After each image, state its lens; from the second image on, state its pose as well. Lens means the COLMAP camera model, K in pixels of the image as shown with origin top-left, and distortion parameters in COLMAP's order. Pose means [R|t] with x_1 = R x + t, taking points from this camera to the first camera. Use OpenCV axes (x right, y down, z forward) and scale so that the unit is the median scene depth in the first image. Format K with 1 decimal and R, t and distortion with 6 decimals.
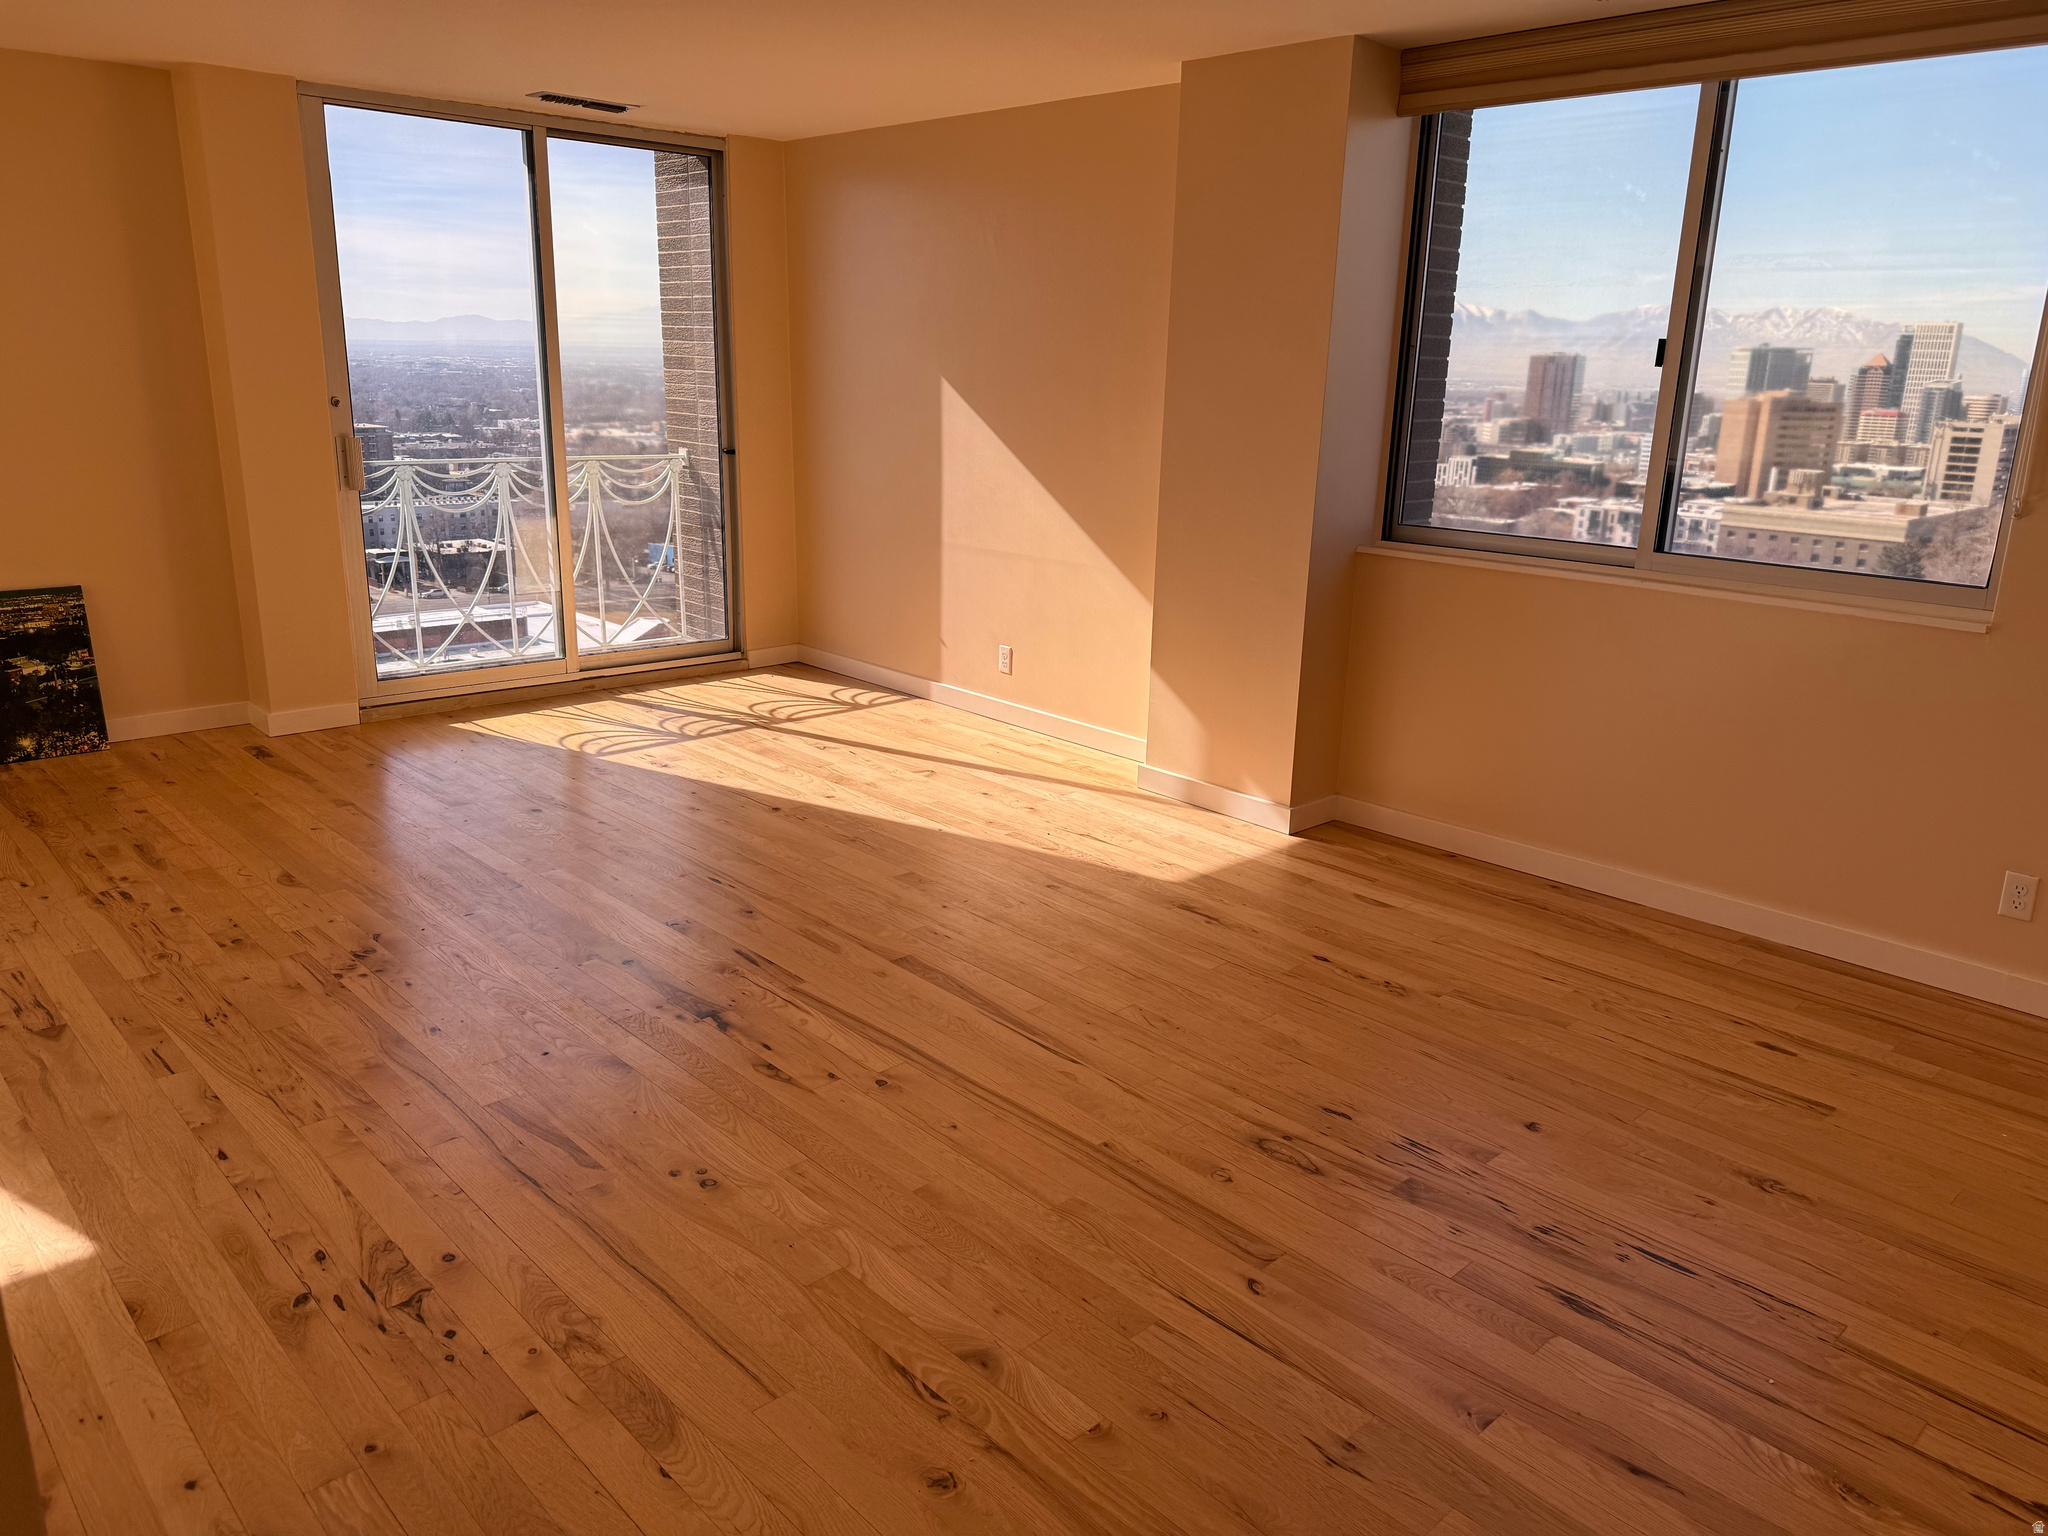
lens RADIAL K [[1439.8, 0, 1034.3], [0, 1439.8, 746.5], [0, 0, 1]] dist [0.072743, -0.092148]
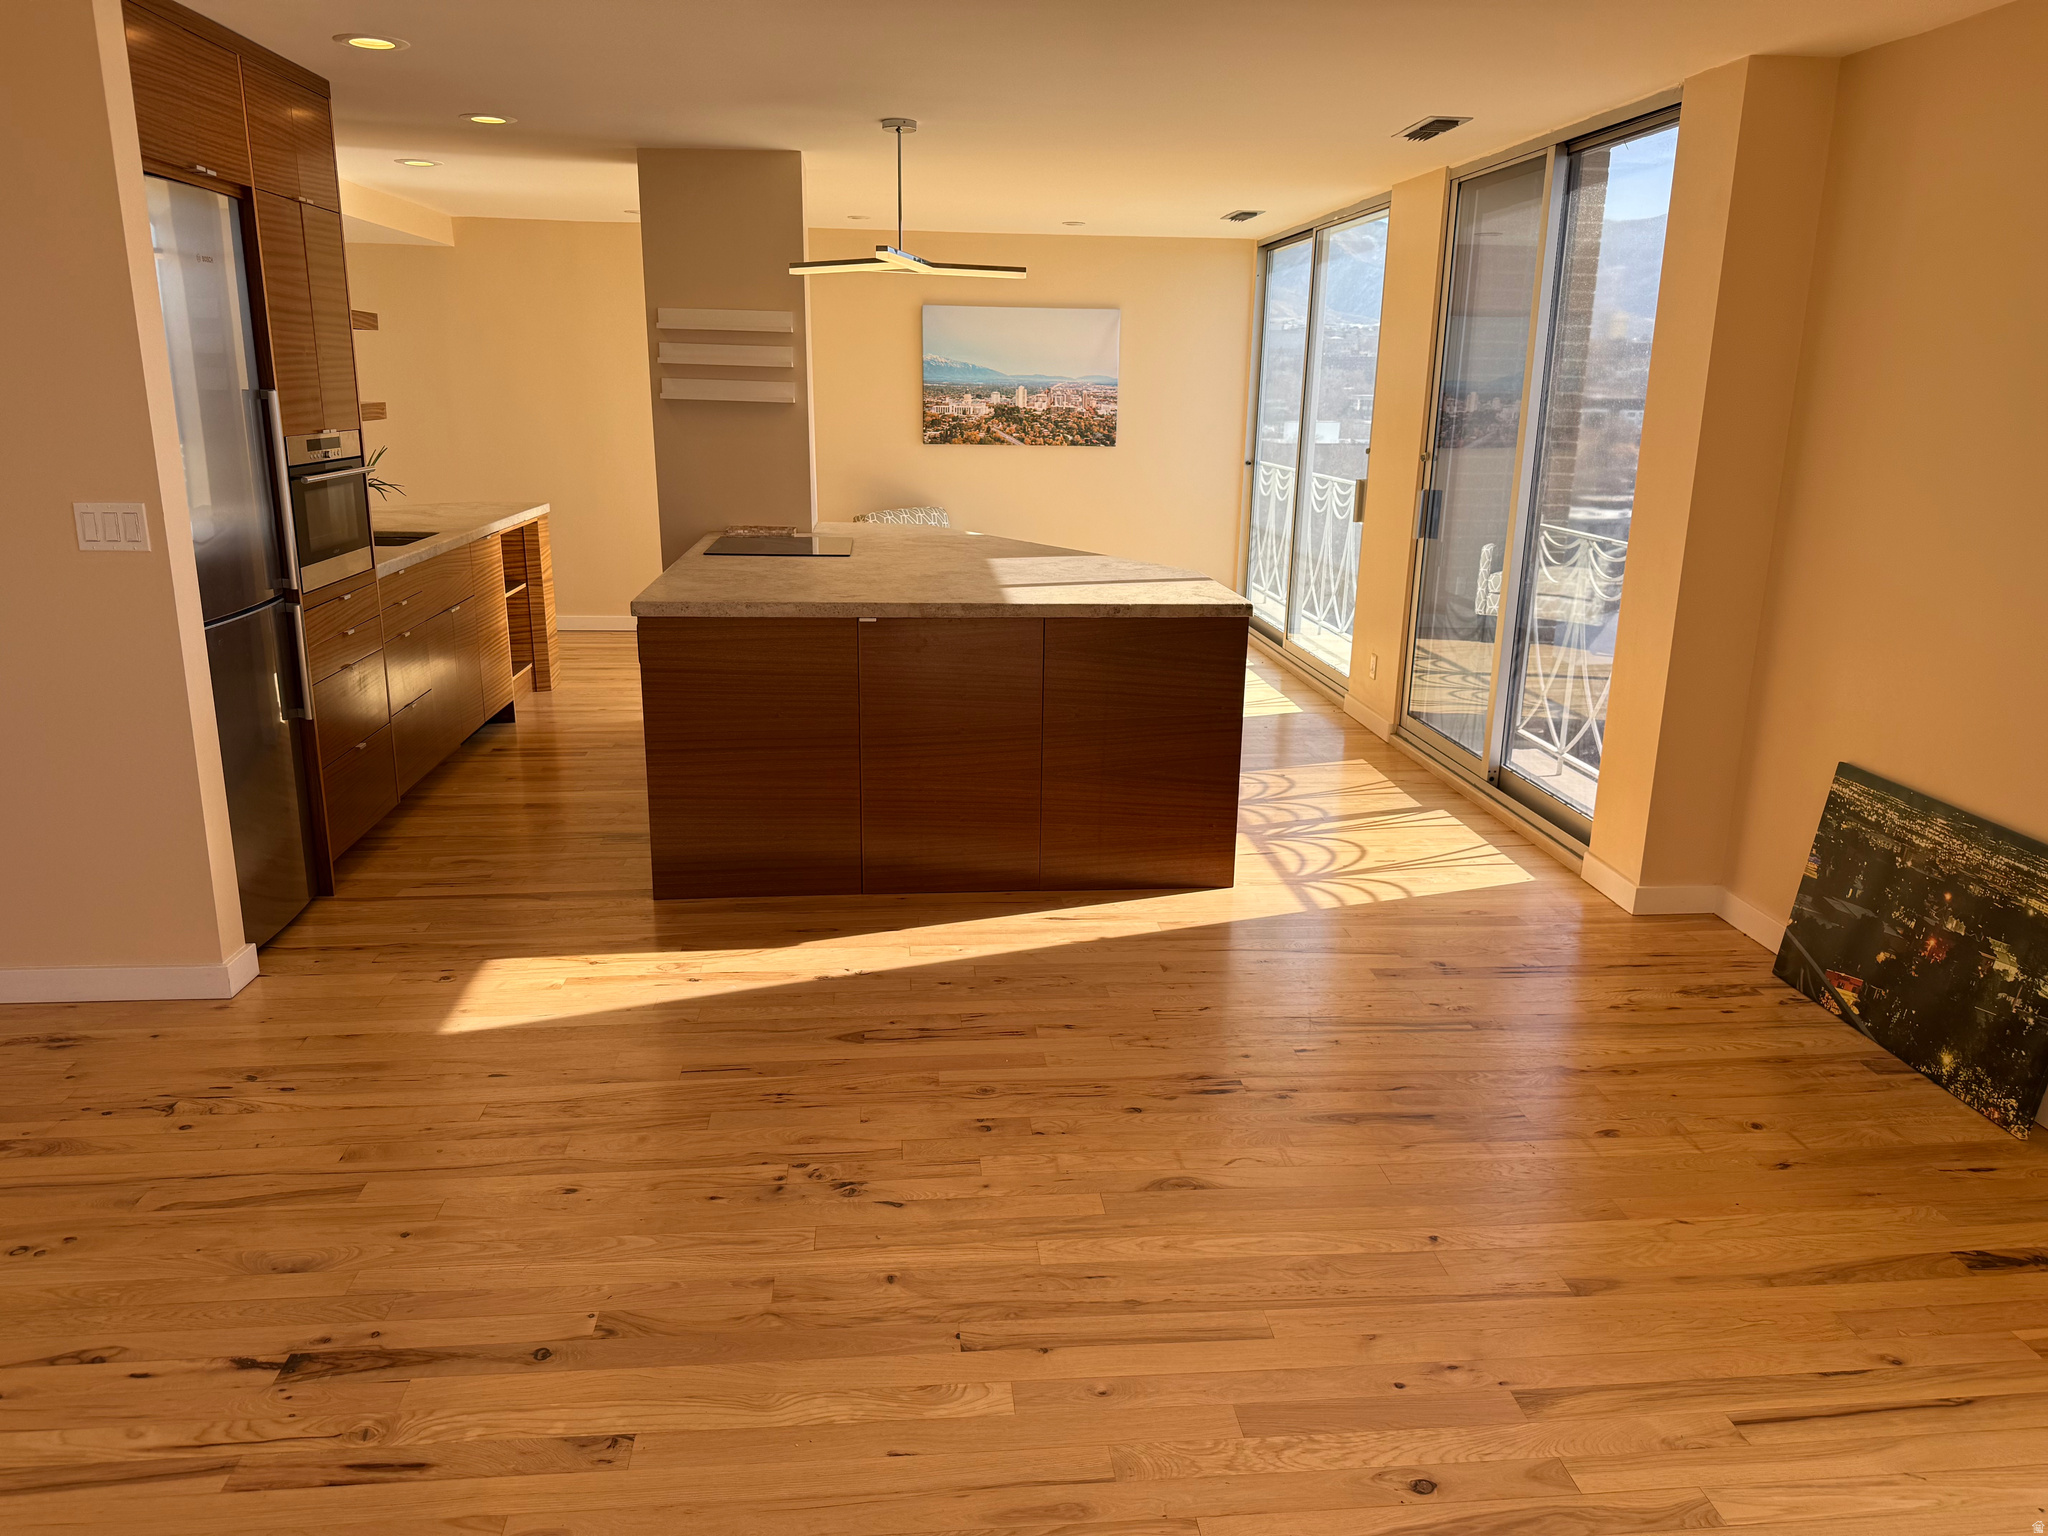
lens RADIAL K [[1439.8, 0, 1034.3], [0, 1439.8, 746.5], [0, 0, 1]] dist [0.072743, -0.092148]
pose [[-0.611754, 0.160470, -0.774601, 0.032112], [-0.234452, 0.898431, 0.371287, -0.269433], [0.755506, 0.408743, -0.511996, 0.962521]]
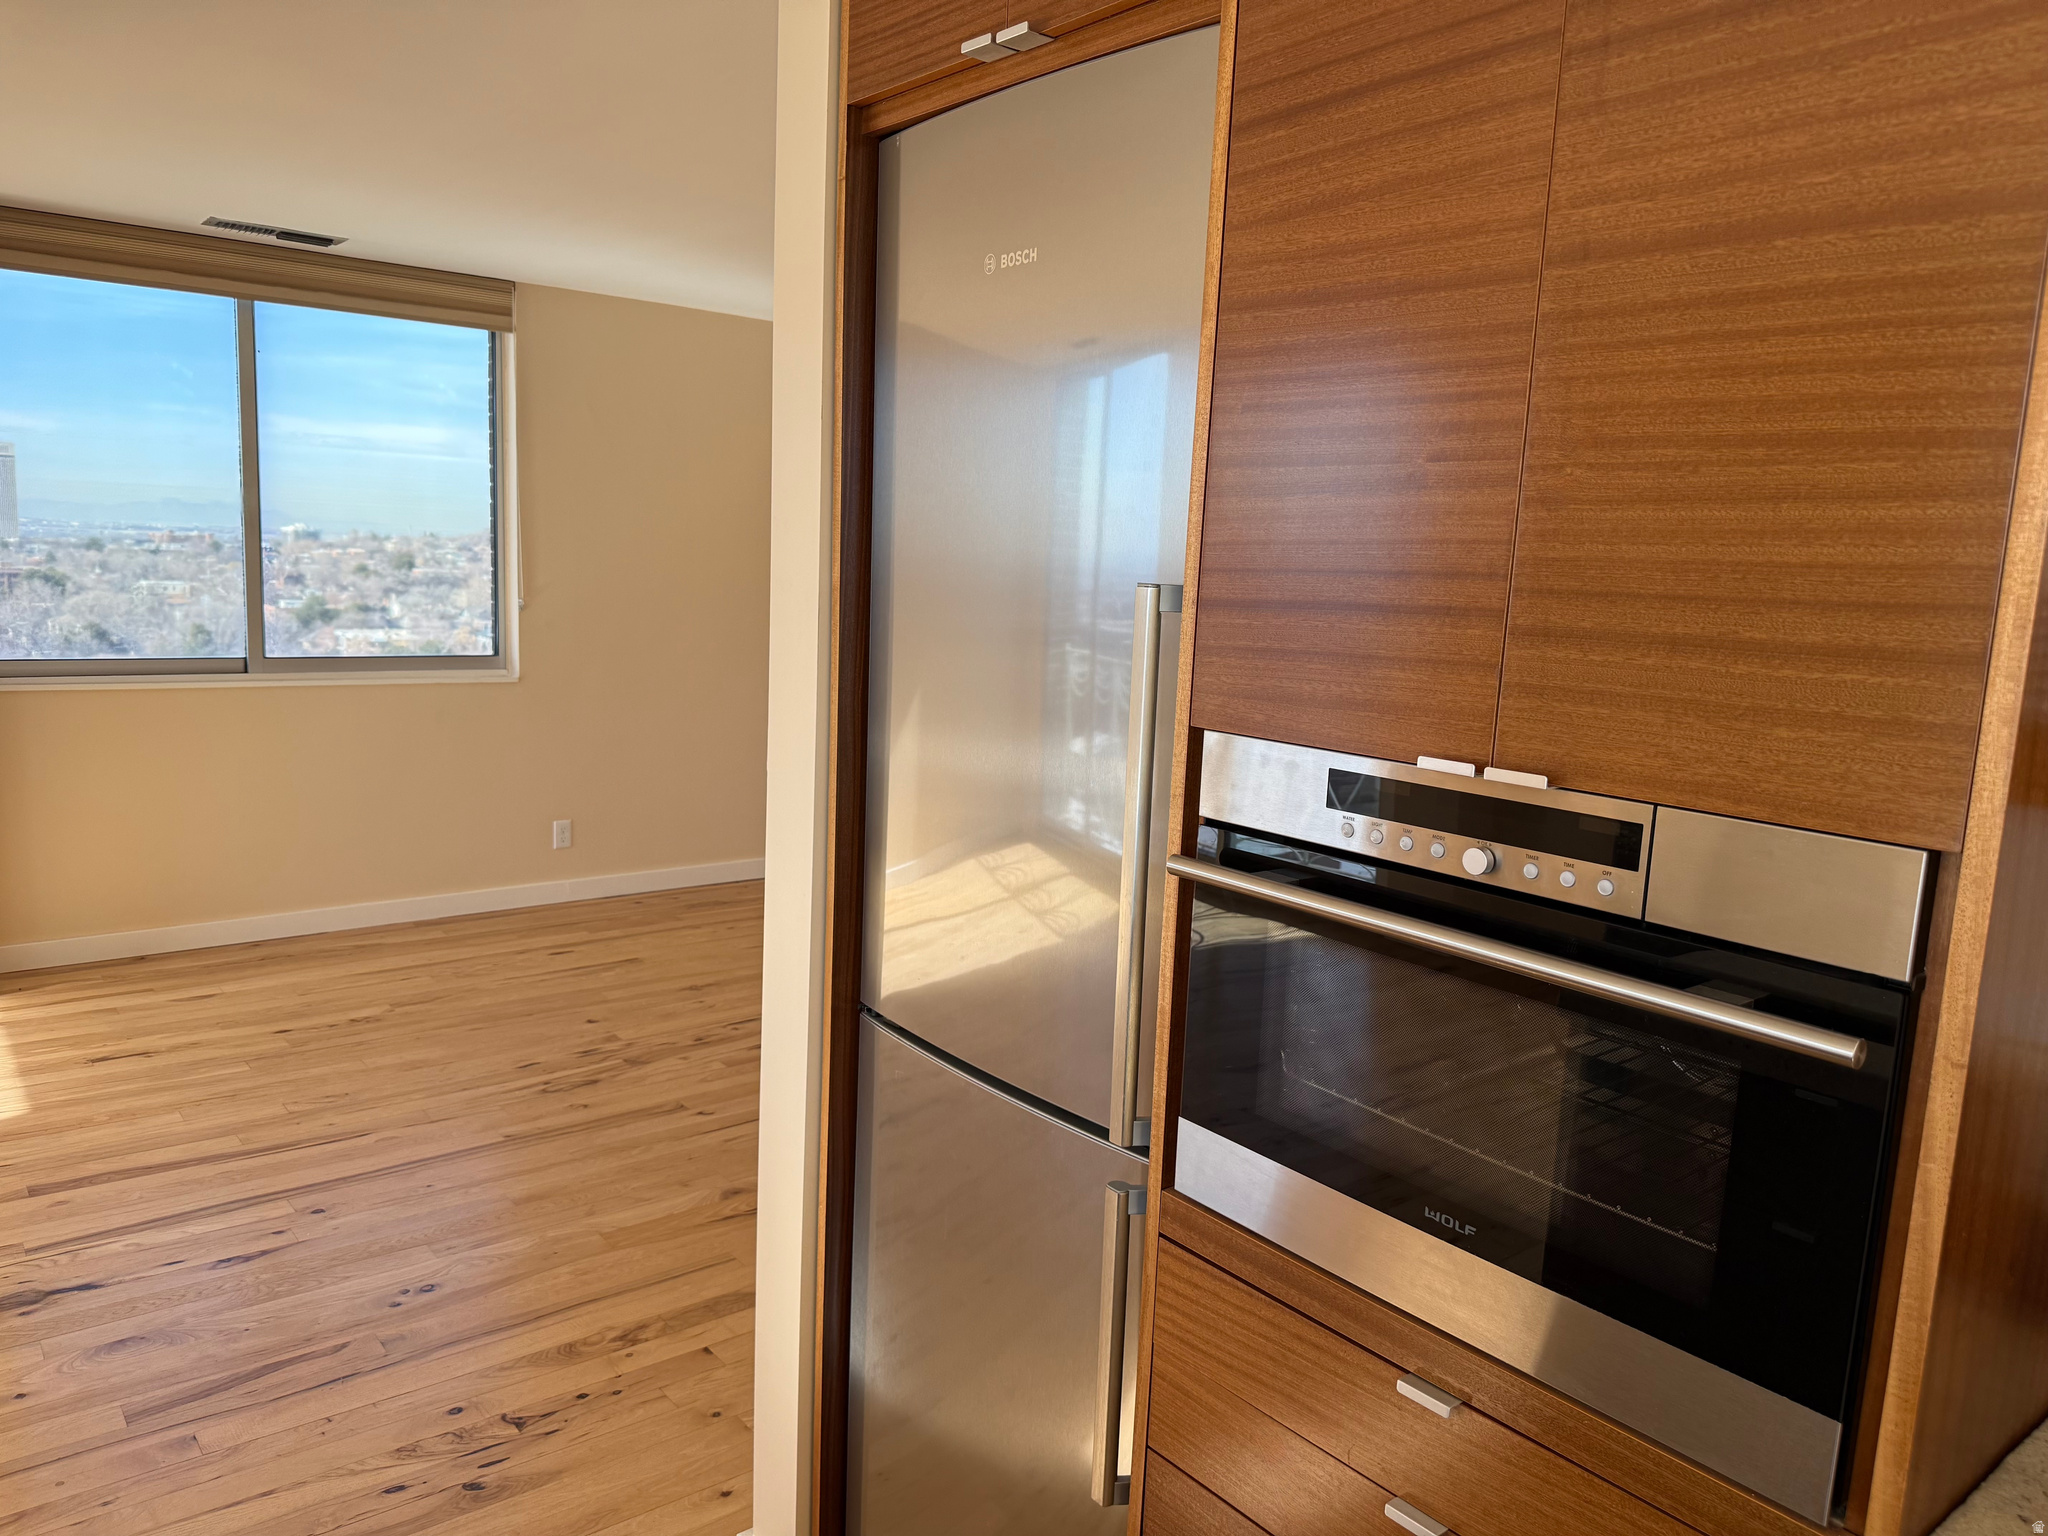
lens RADIAL K [[1451.2, 0, 1009.7], [0, 1451.2, 770.5], [0, 0, 1]] dist [0.067346, -0.092346]
pose [[0.089444, -0.172095, 0.981011, -0.607805], [0.218013, 0.964456, 0.149314, -0.070475], [-0.971839, 0.200518, 0.123784, 0.190628]]
